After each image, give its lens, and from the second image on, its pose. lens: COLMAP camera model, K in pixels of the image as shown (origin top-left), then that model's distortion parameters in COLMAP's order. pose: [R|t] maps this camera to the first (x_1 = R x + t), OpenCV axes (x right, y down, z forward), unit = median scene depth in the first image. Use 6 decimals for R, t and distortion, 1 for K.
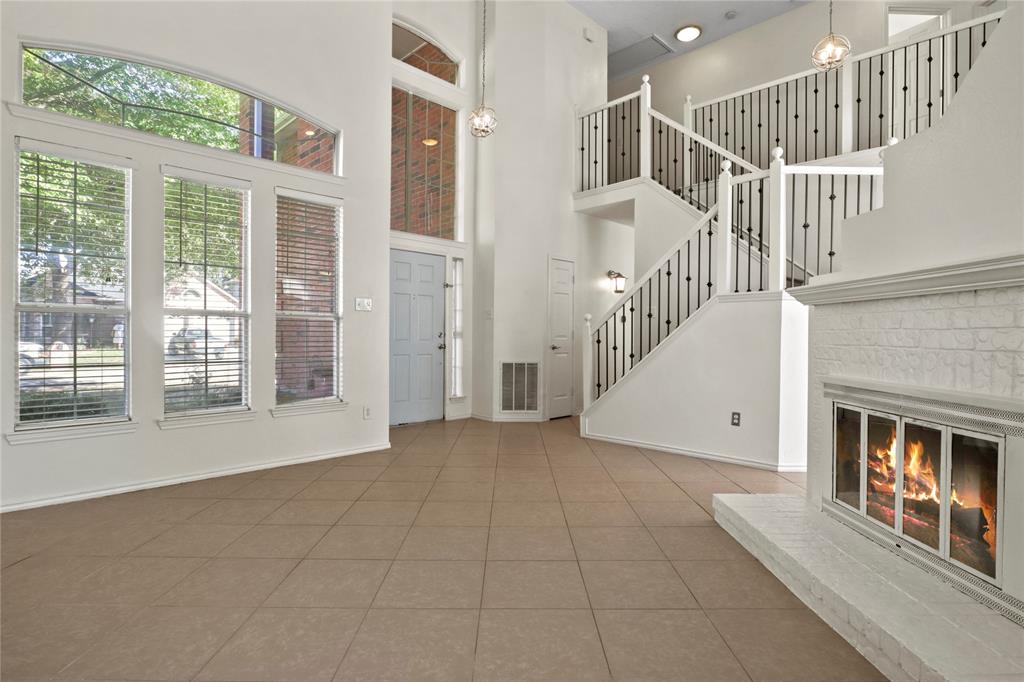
lens RADIAL K [[520.8, 0, 513.5], [0, 520.8, 338.8], [0, 0, 1]] dist [-0.035714, 0.015904]
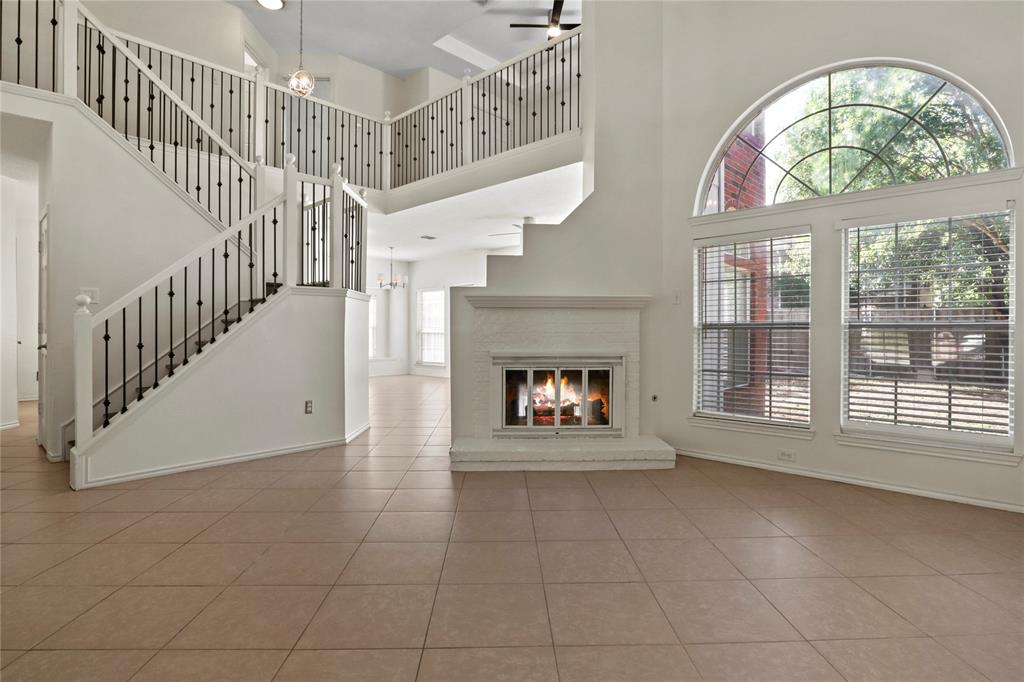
lens RADIAL K [[520.8, 0, 513.5], [0, 520.8, 338.8], [0, 0, 1]] dist [-0.035714, 0.015904]
pose [[-0.019839, -0.025608, 0.999475, -0.633046], [0.009148, 0.999625, 0.025793, -0.006841], [-0.999761, 0.009655, -0.019597, 0.611849]]
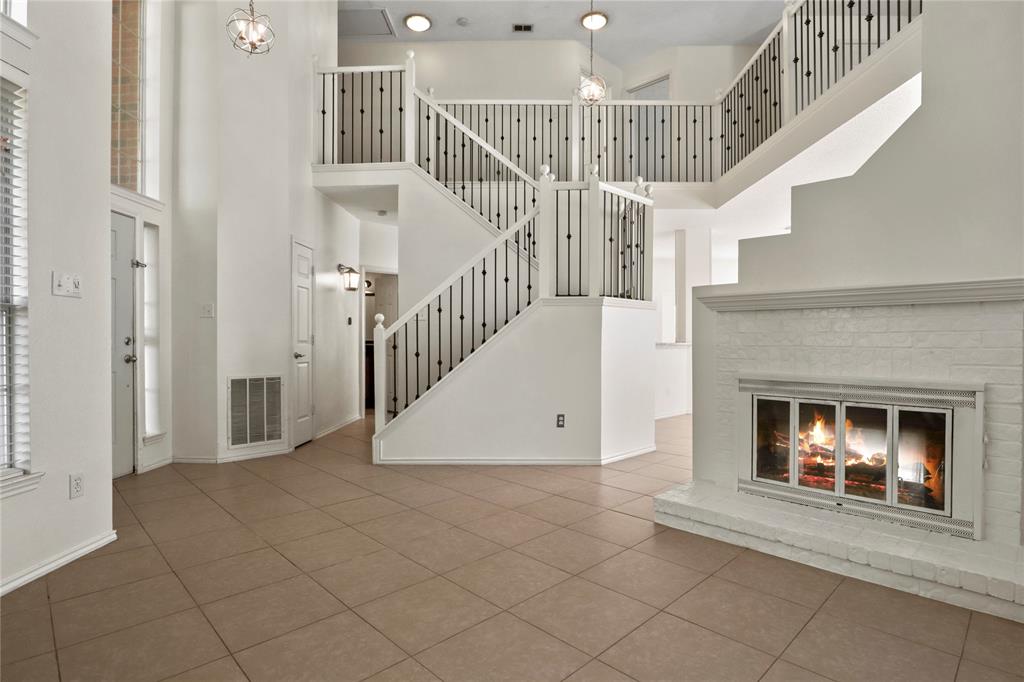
lens RADIAL K [[527.1, 0, 512.0], [0, 527.1, 341.0], [0, 0, 1]] dist [-0.035395, 0.019437]
pose [[0.721534, -0.007963, 0.692333, -0.361431], [0.010902, 0.999941, 0.000140, -0.003337], [-0.692293, 0.007447, 0.721578, 0.320495]]
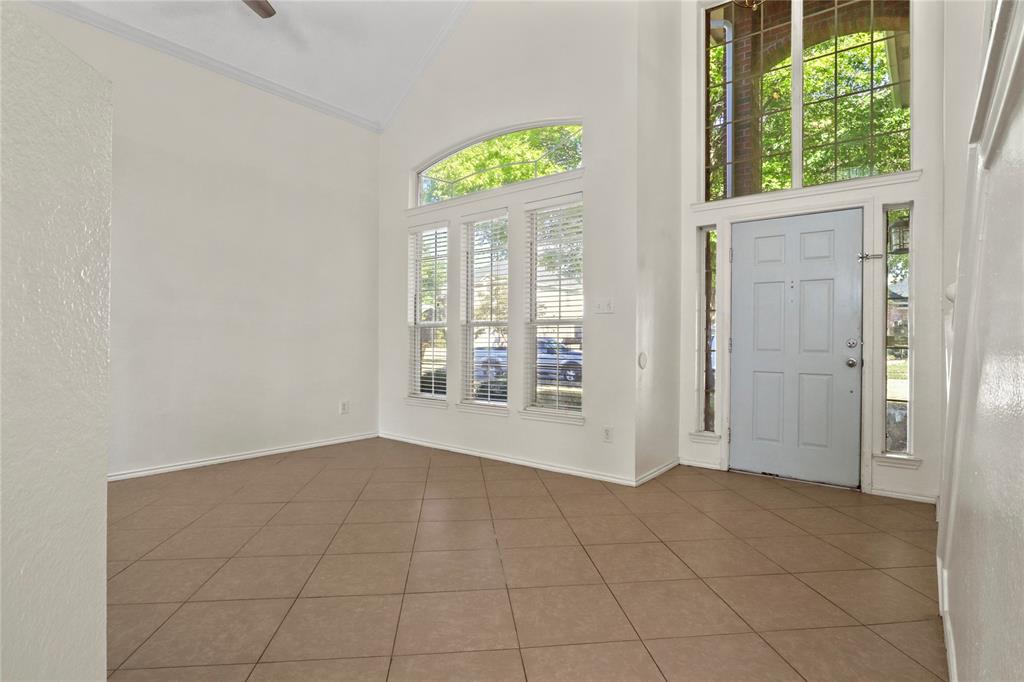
lens RADIAL K [[514.7, 0, 515.5], [0, 514.7, 316.5], [0, 0, 1]] dist [-0.036838, 0.015257]
pose [[0.109238, -0.056898, -0.992386, 0.594142], [-0.015412, 0.998143, -0.058925, 0.001818], [0.993896, 0.021732, 0.108158, 0.829025]]
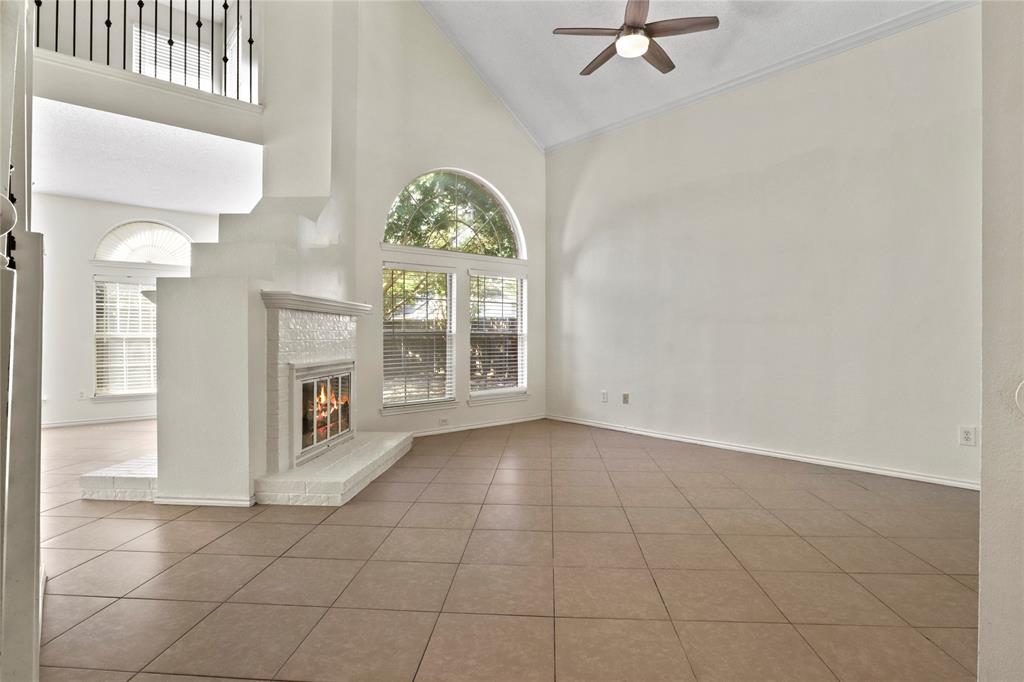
lens RADIAL K [[527.1, 0, 512.0], [0, 527.1, 341.0], [0, 0, 1]] dist [-0.035395, 0.019437]
pose [[-0.997094, -0.009001, 0.075648, -0.028865], [-0.007464, 0.999760, 0.020576, -0.011207], [-0.075815, 0.019951, -0.996922, 1.446489]]
